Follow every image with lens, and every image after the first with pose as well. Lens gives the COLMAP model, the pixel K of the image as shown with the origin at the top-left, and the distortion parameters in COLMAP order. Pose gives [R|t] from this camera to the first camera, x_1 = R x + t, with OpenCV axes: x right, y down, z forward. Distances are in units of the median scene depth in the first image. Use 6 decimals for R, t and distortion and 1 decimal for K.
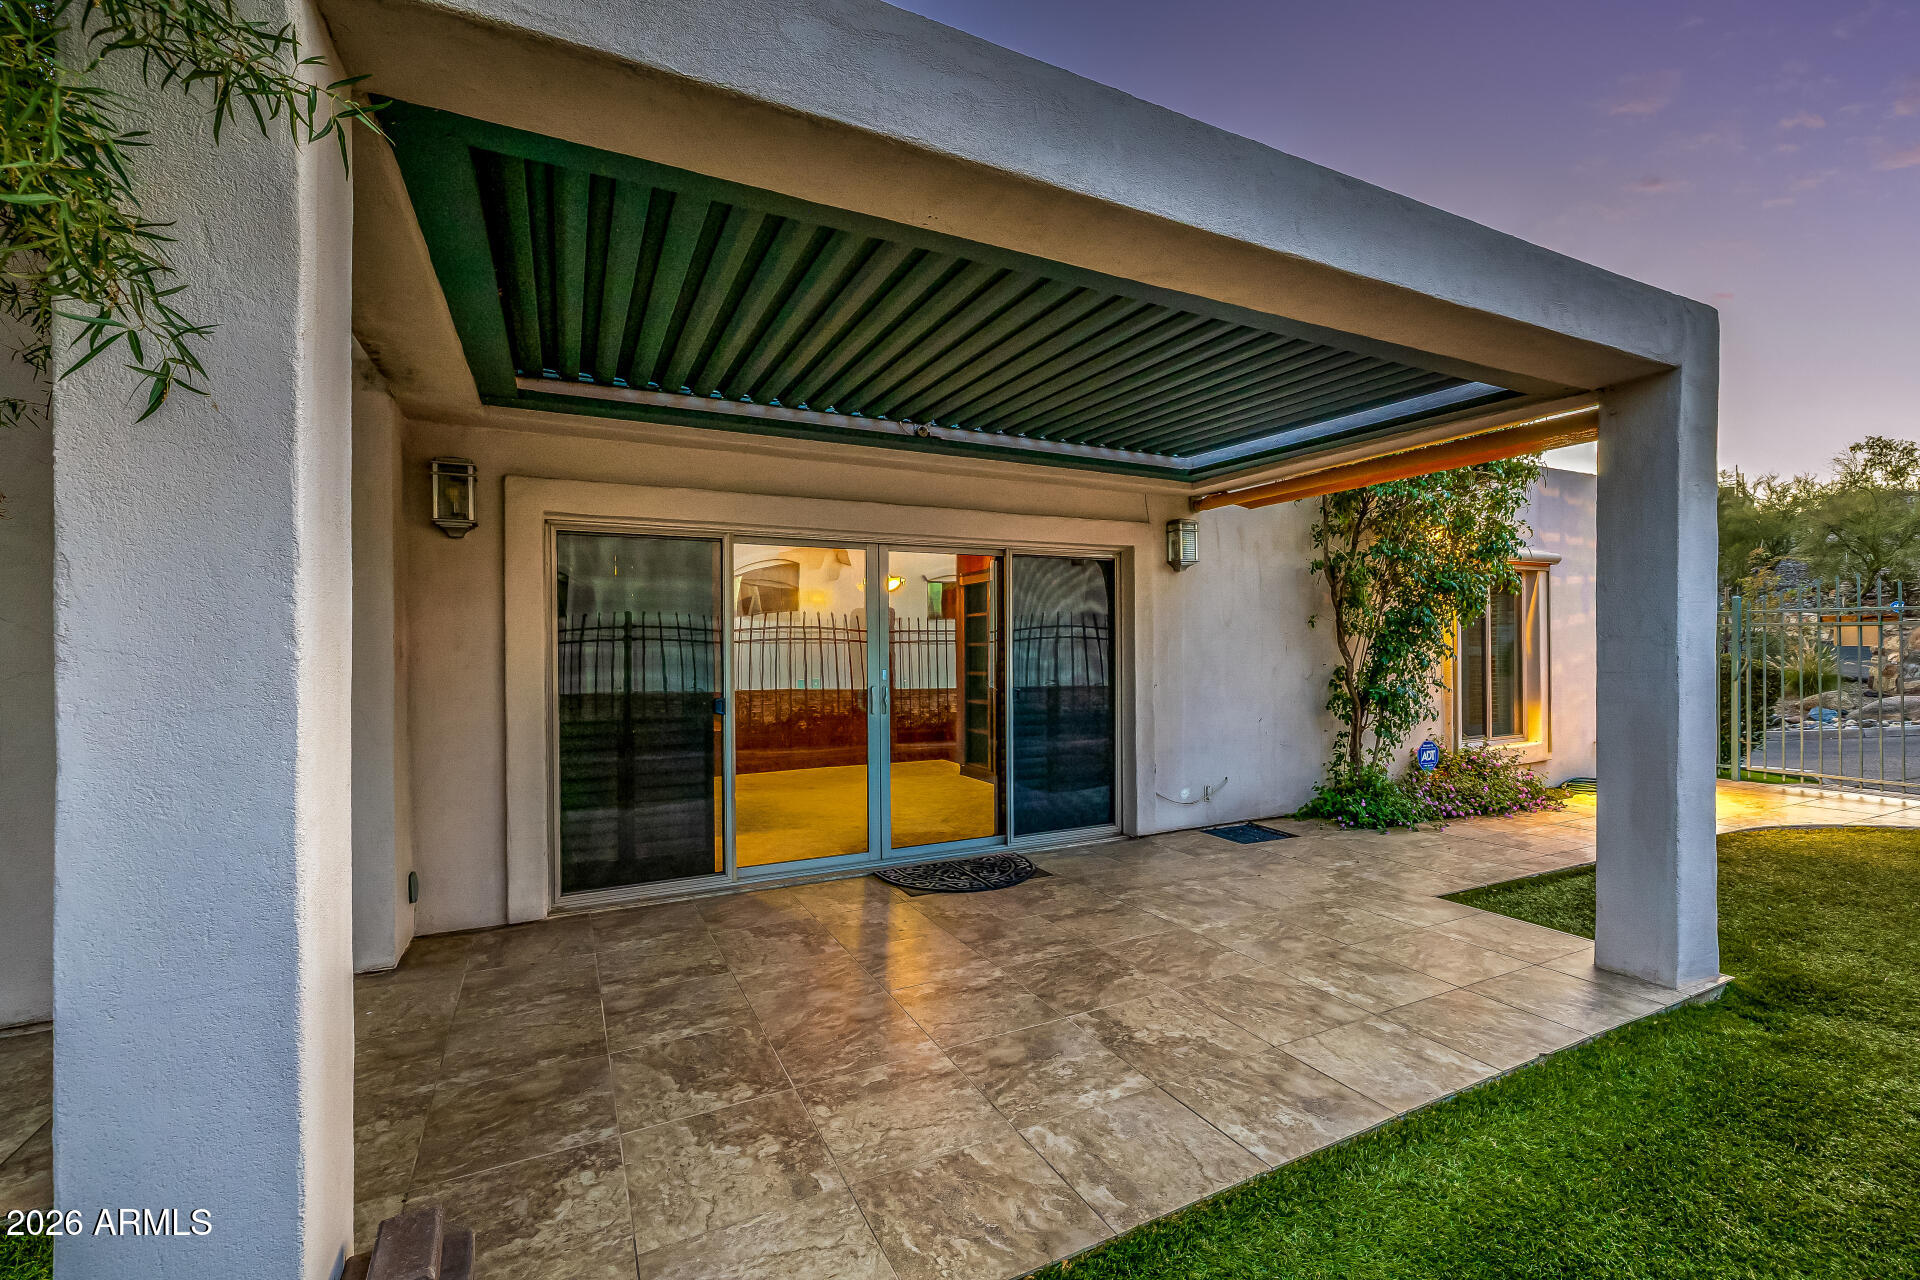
lens RADIAL K [[803.1, 0, 956.3], [0, 803.1, 644.7], [0, 0, 1]] dist [0.000354, -0.000302]
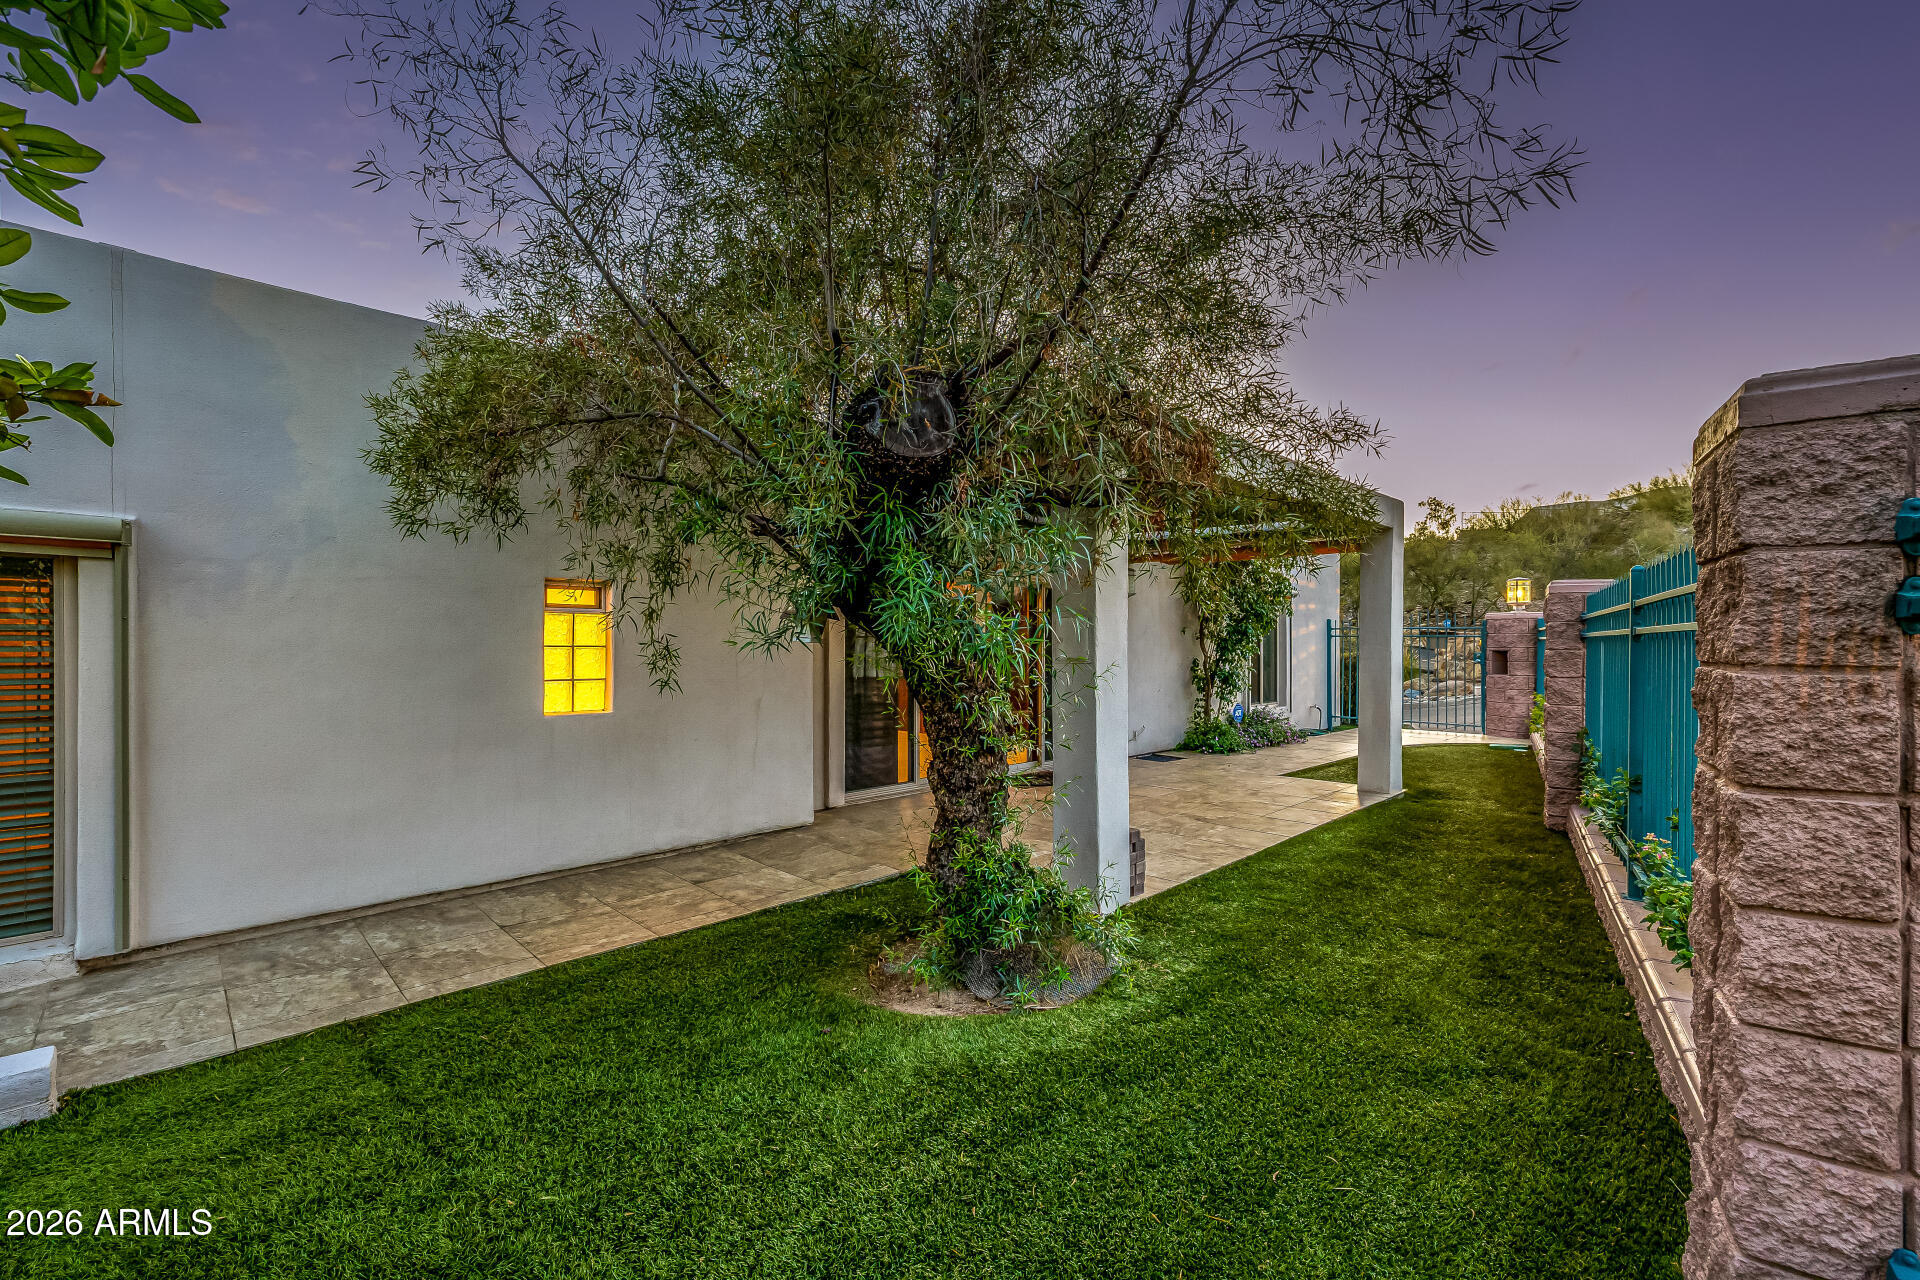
lens RADIAL K [[803.1, 0, 956.3], [0, 803.1, 644.7], [0, 0, 1]] dist [0.000354, -0.000302]
pose [[0.948610, 0.011321, 0.316244, -0.522321], [-0.012488, 0.999921, 0.001663, 0.003107], [-0.316200, -0.005526, 0.948676, -0.408206]]
